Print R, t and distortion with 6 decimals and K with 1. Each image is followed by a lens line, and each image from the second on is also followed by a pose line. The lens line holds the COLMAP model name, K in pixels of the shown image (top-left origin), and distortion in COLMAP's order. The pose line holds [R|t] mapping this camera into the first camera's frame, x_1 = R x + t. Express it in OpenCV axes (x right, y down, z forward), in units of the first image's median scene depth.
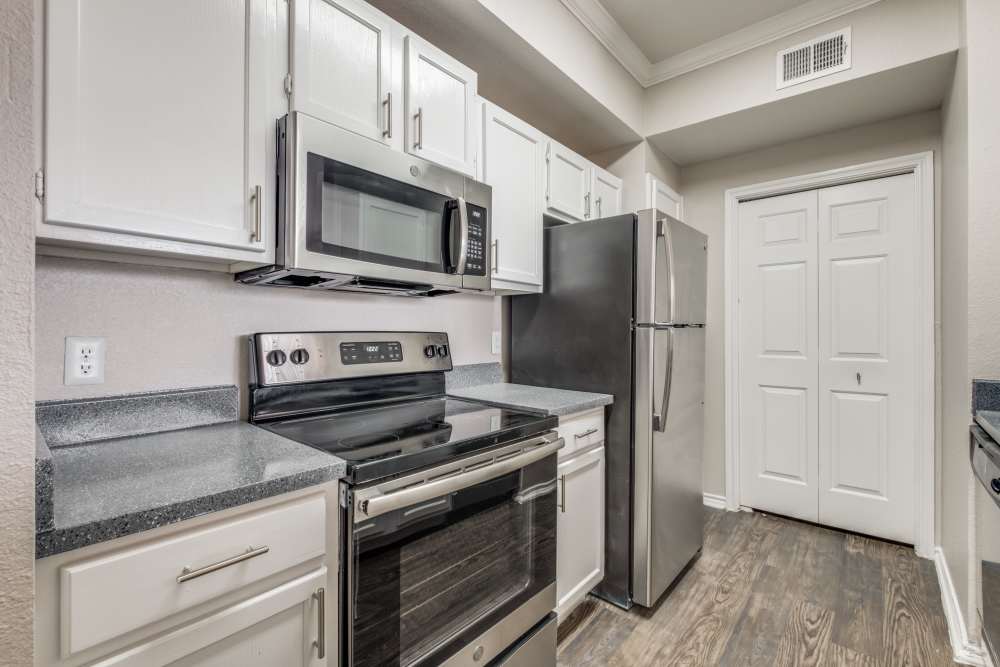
lens RADIAL K [[439.5, 0, 501.5], [0, 439.5, 331.4], [0, 0, 1]] dist [-0.015007, 0.000794]
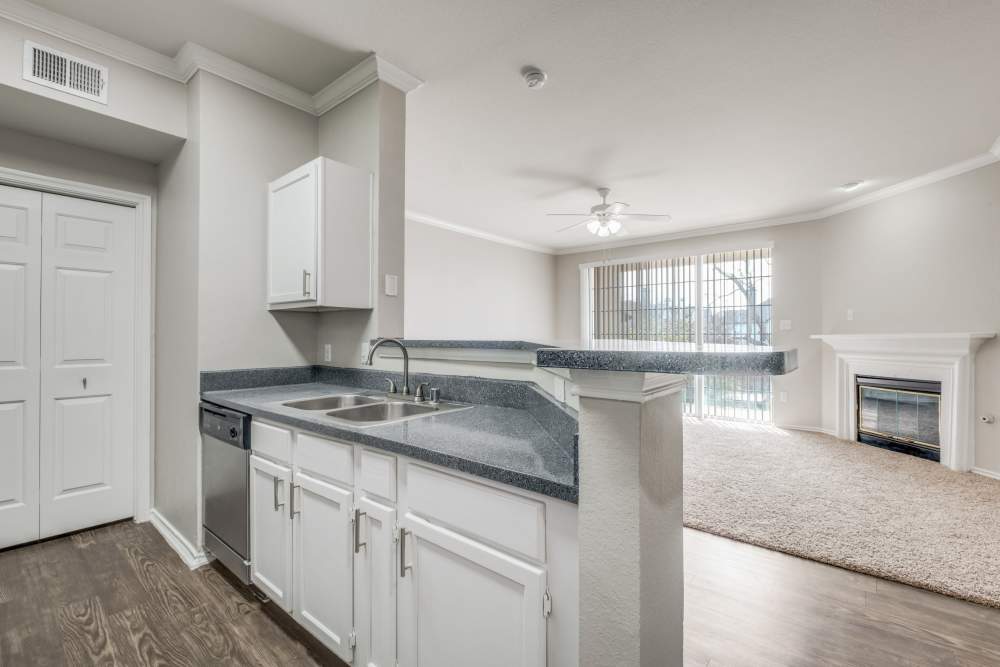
lens RADIAL K [[439.5, 0, 501.5], [0, 439.5, 331.4], [0, 0, 1]] dist [-0.015007, 0.000794]
pose [[-0.024706, 0.014168, 0.999594, -0.327368], [0.001768, 0.999899, -0.014129, -0.002665], [-0.999693, 0.001419, -0.024728, 0.005173]]
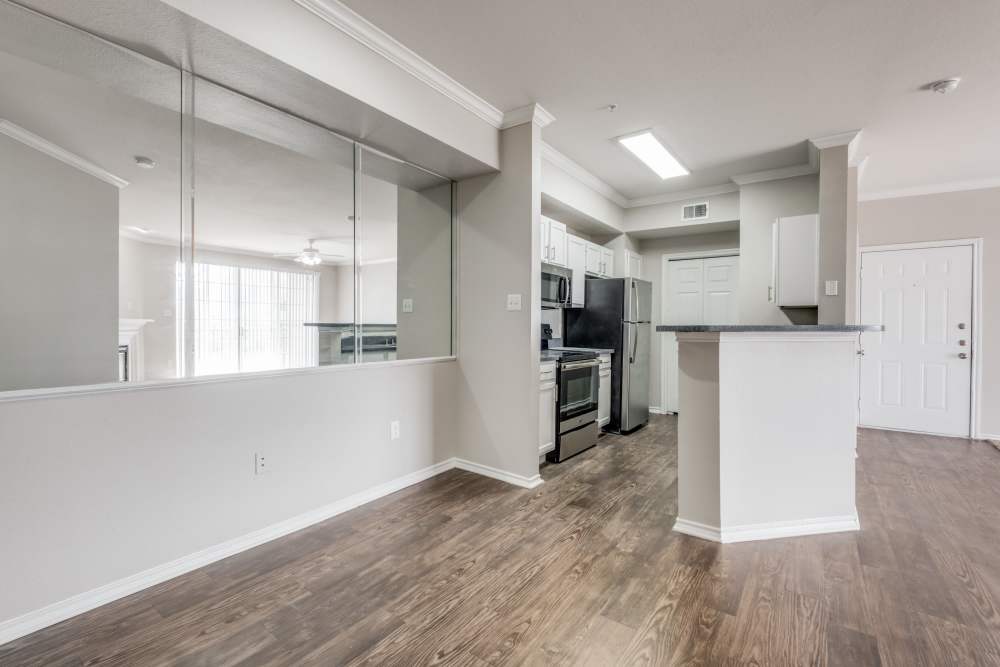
lens RADIAL K [[439.5, 0, 501.5], [0, 439.5, 331.4], [0, 0, 1]] dist [-0.015007, 0.000794]
pose [[0.995788, 0.005843, 0.091495, -0.585341], [-0.006833, 0.999921, 0.010511, 0.017818], [-0.091426, -0.011092, 0.995750, -1.364979]]
